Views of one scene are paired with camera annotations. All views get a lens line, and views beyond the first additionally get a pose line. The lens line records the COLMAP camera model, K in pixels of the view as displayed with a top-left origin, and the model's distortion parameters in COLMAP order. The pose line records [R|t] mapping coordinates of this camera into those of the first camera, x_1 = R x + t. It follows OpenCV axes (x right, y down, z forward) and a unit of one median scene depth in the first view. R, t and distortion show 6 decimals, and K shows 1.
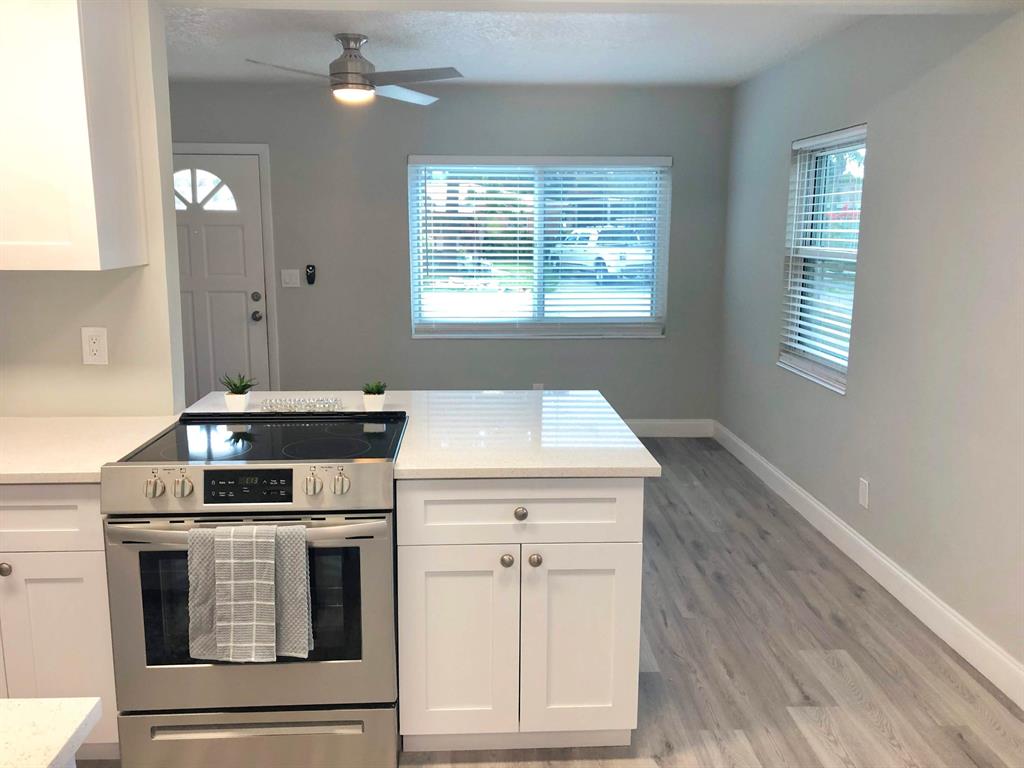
lens RADIAL K [[836.1, 0, 511.7], [0, 836.1, 378.2], [0, 0, 1]] dist [0.065669, -0.067700]
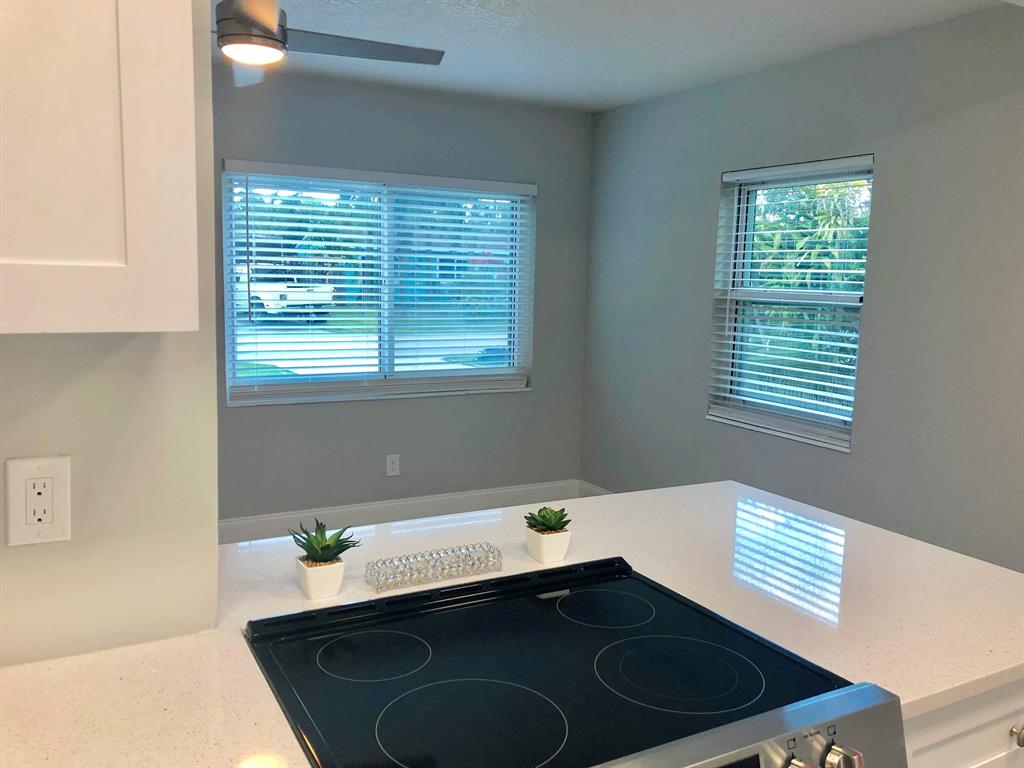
lens RADIAL K [[836.1, 0, 503.3], [0, 836.1, 366.5], [0, 0, 1]] dist [0.065669, -0.067700]
pose [[0.901197, -0.032478, 0.432191, -0.227874], [0.058601, 0.997162, -0.047258, -0.035707], [-0.429429, 0.067916, 0.900543, 0.245497]]
